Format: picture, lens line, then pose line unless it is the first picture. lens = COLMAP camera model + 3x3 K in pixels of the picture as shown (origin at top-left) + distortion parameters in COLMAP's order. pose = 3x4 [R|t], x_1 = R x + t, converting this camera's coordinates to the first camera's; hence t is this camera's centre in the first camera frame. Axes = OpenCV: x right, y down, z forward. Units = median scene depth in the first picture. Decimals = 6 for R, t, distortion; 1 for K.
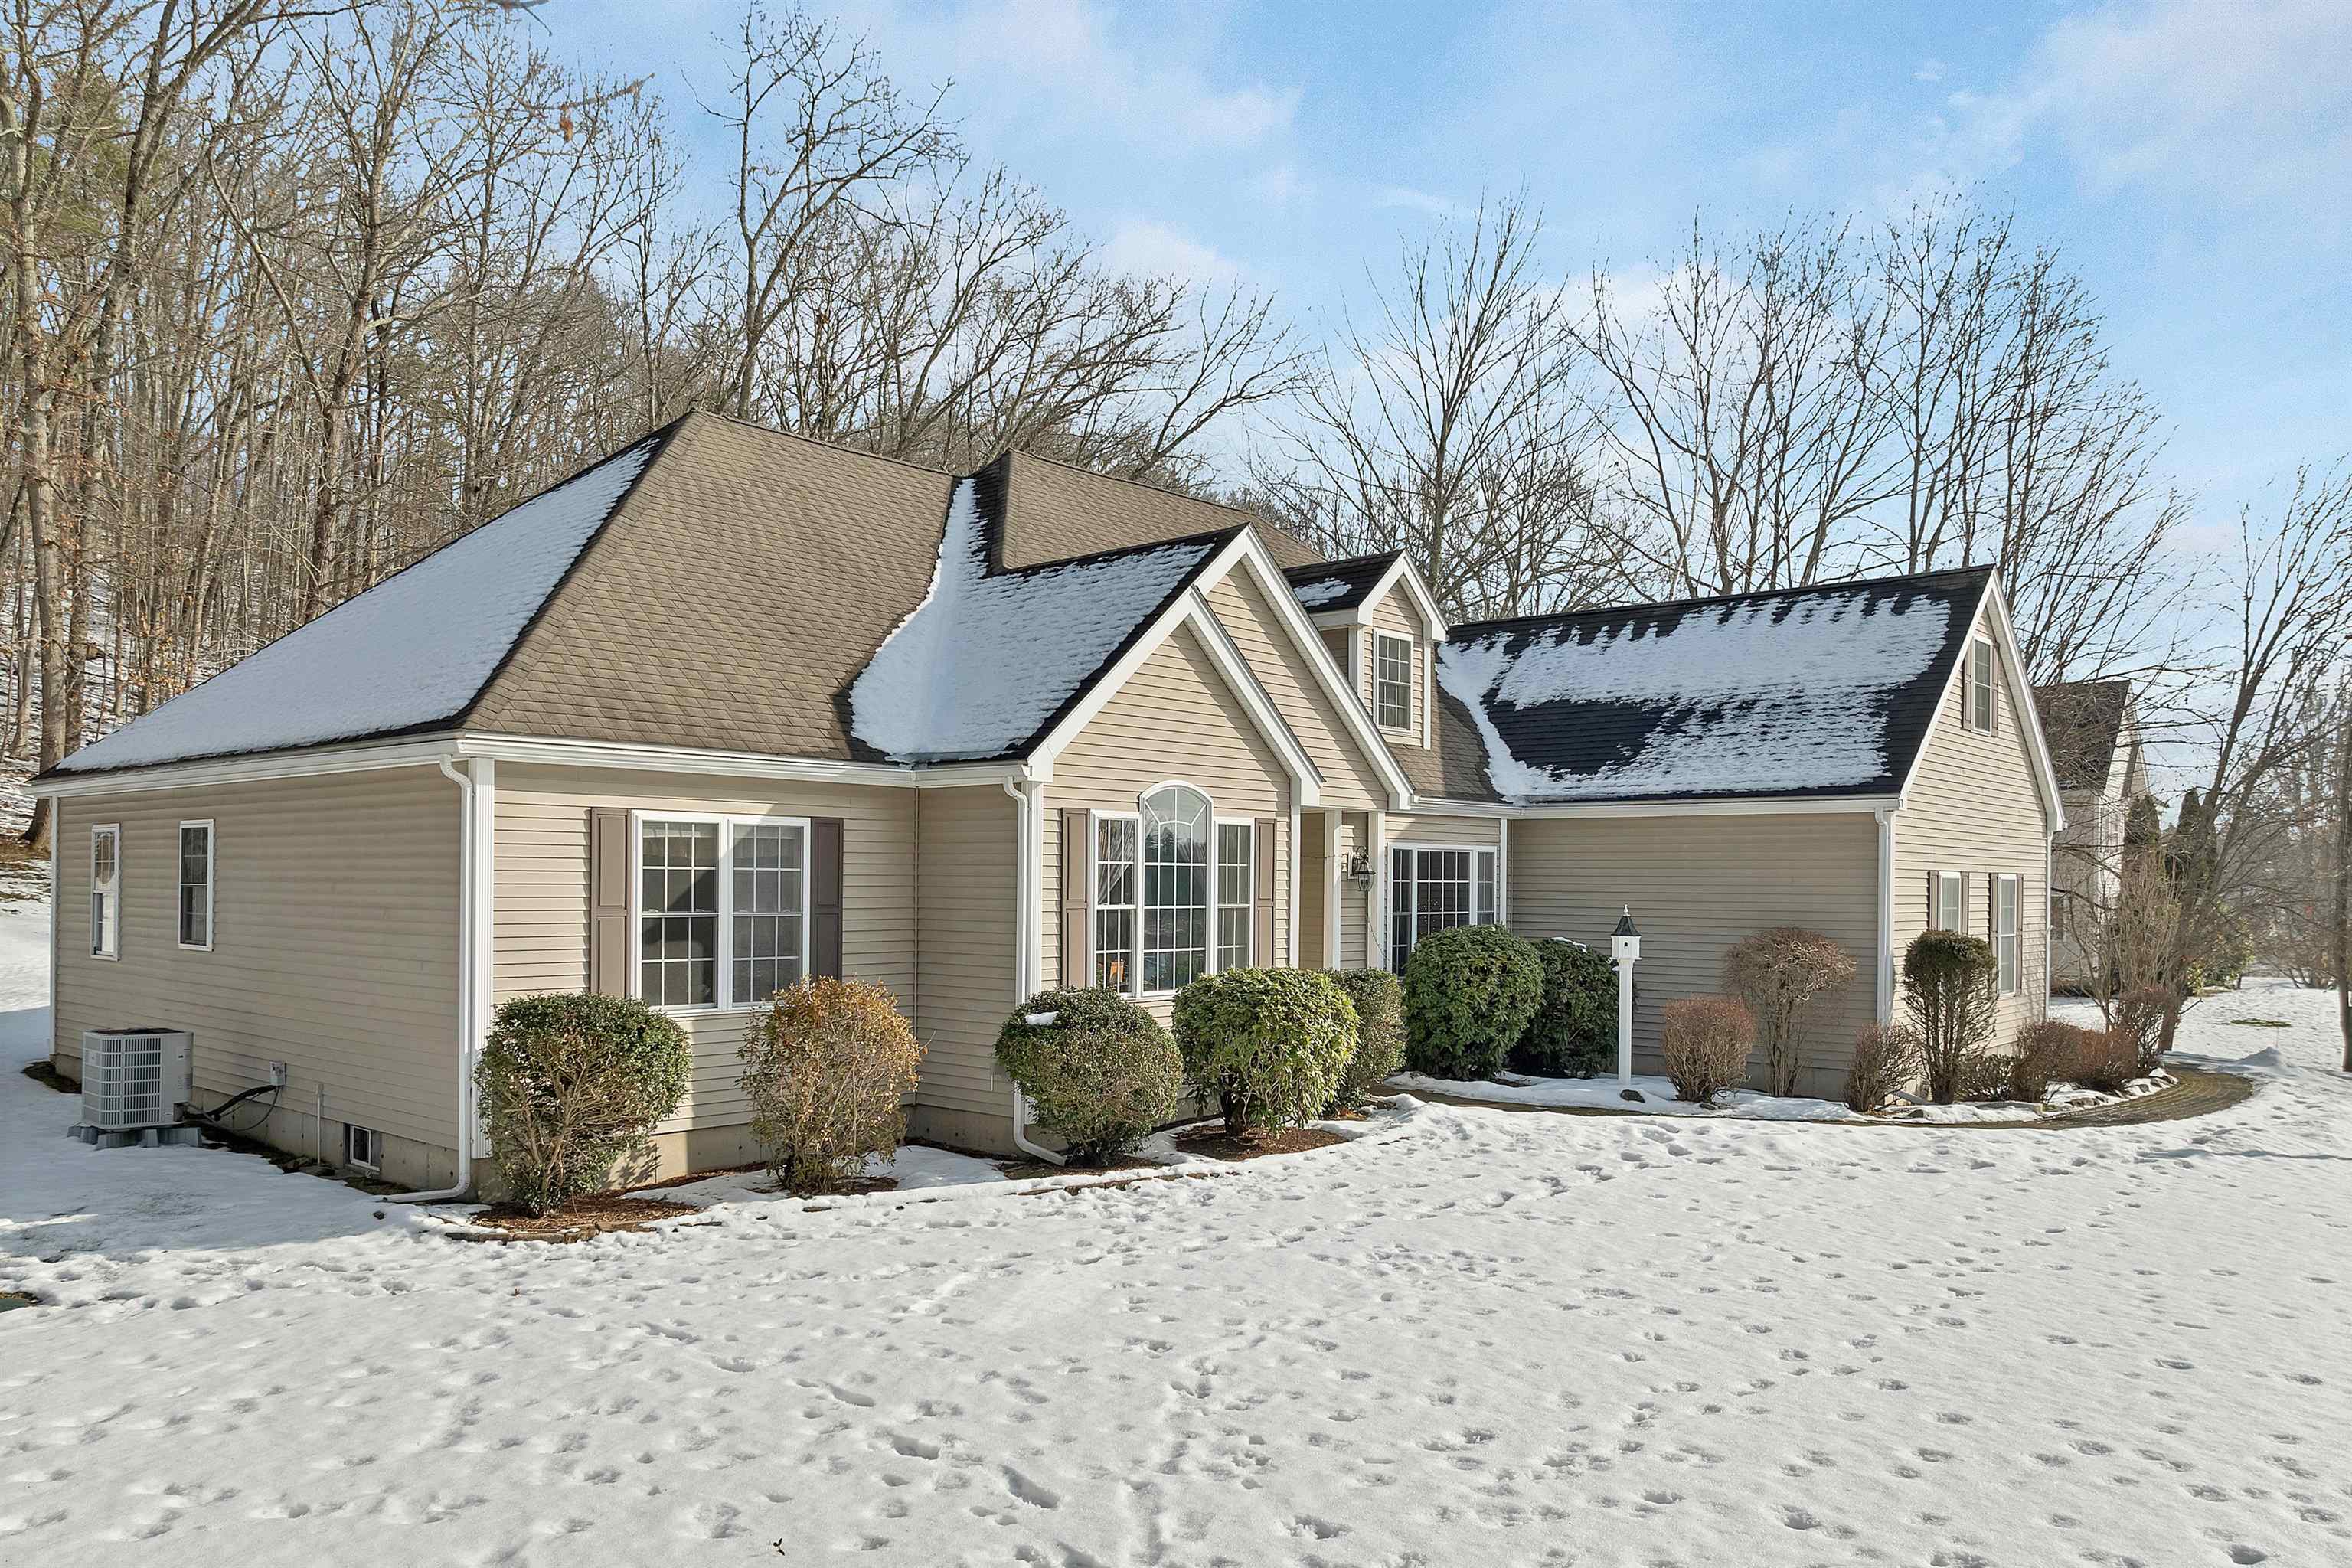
lens RADIAL K [[1697.0, 0, 1181.4], [0, 1697.0, 887.8], [0, 0, 1]] dist [-0.040036, 0.005037]
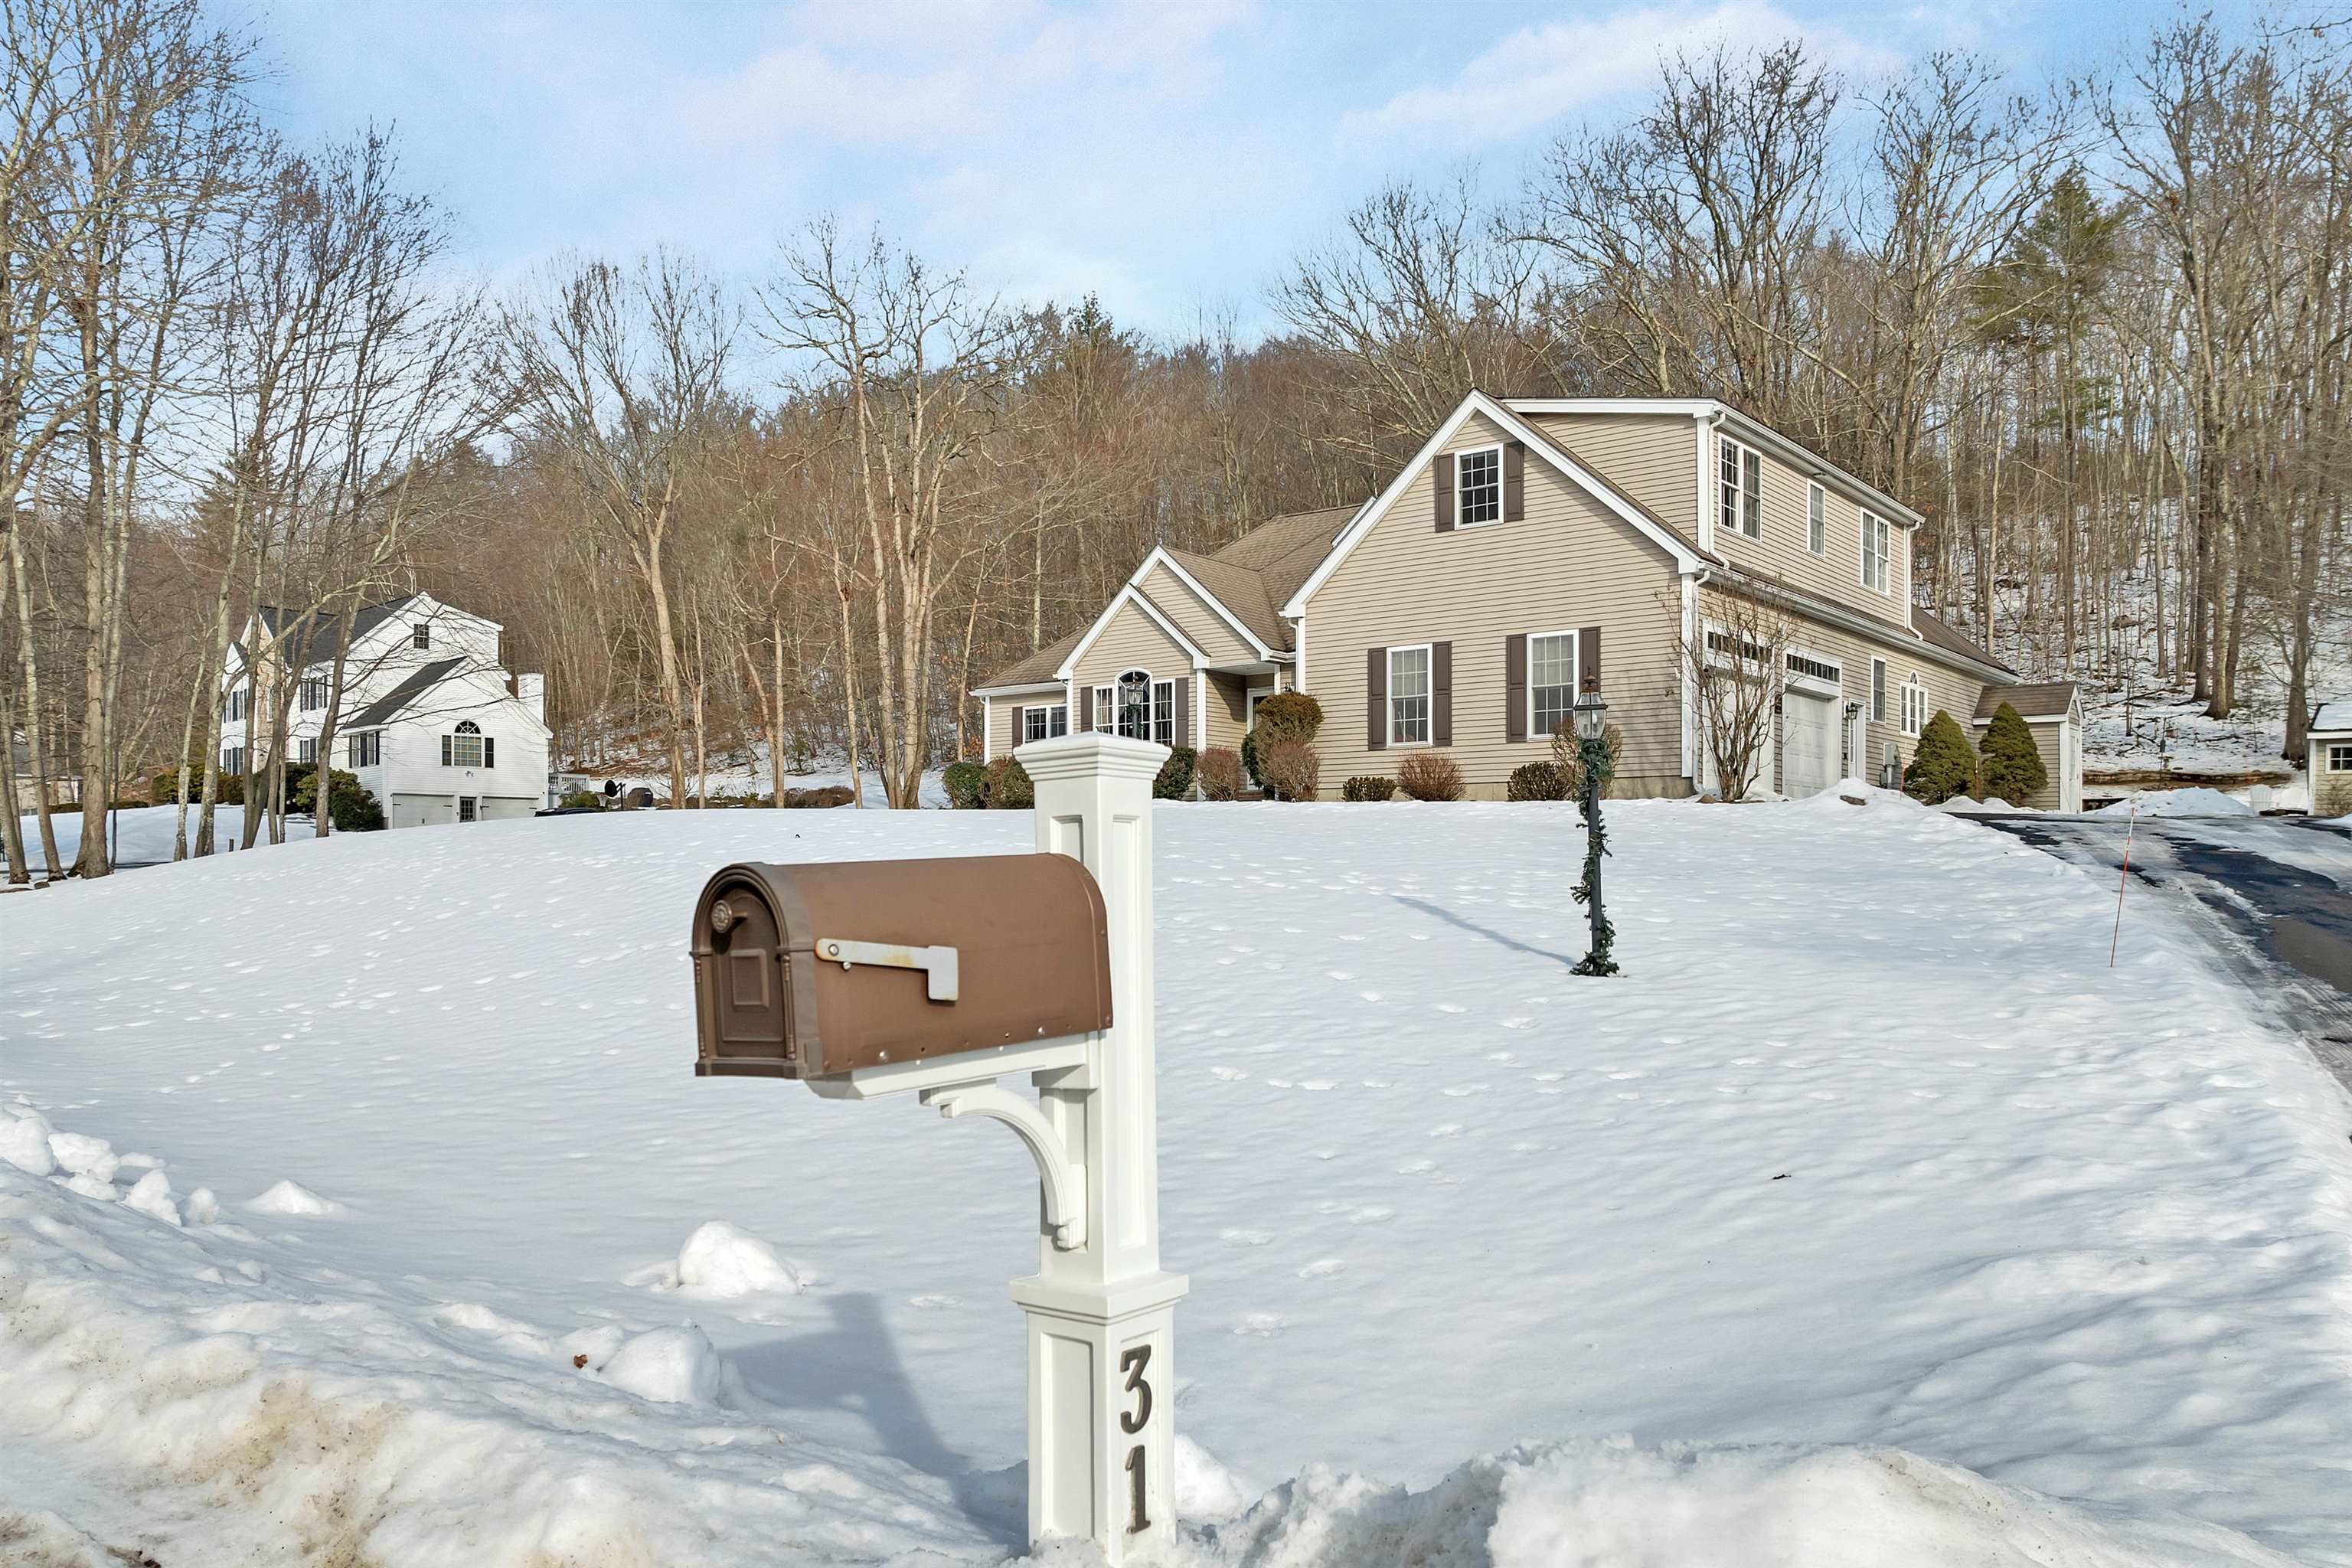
lens RADIAL K [[1714.8, 0, 1182.6], [0, 1714.8, 896.4], [0, 0, 1]] dist [-0.028038, -0.008617]
pose [[0.027440, 0.004855, -0.999612, 2.376182], [-0.002507, 0.999985, 0.004788, 0.240730], [0.999620, 0.002374, 0.027452, 1.026602]]
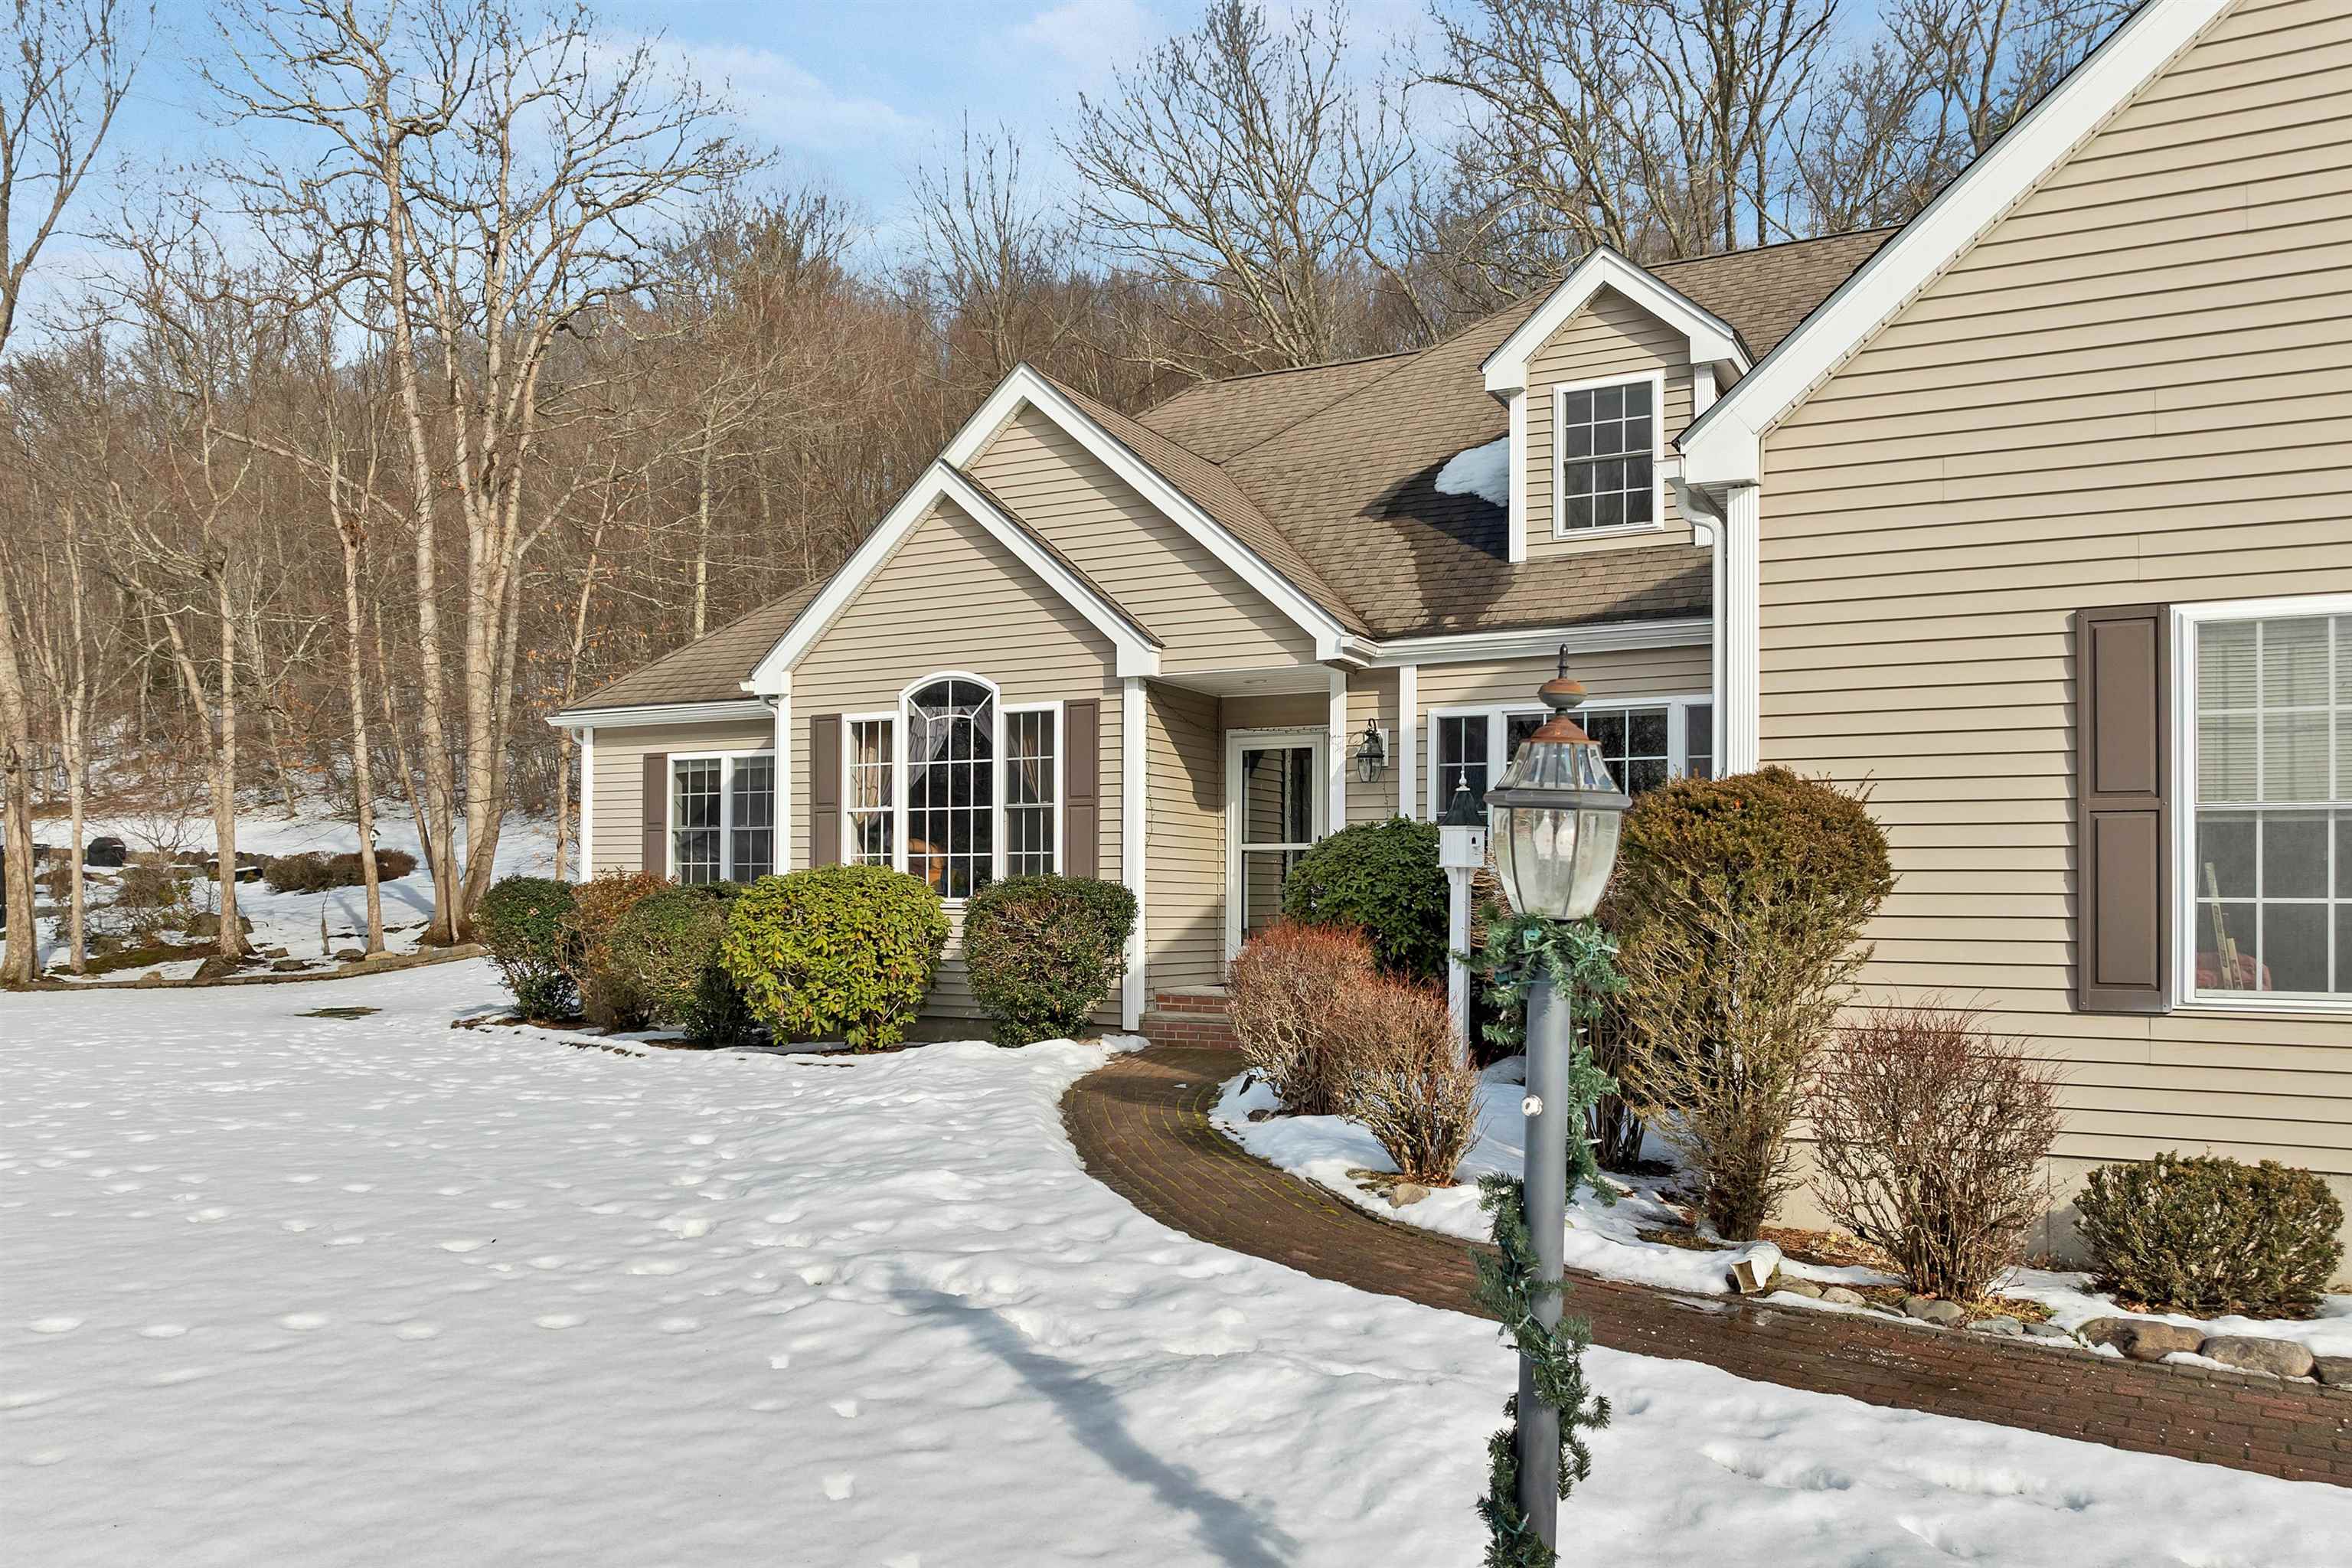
lens RADIAL K [[1697.0, 0, 1181.4], [0, 1697.0, 887.8], [0, 0, 1]] dist [-0.040036, 0.005037]
pose [[0.220254, -0.012955, -0.975356, 0.945222], [-0.007286, 0.999862, -0.014926, 0.069141], [0.975415, 0.010394, 0.220129, 0.942626]]
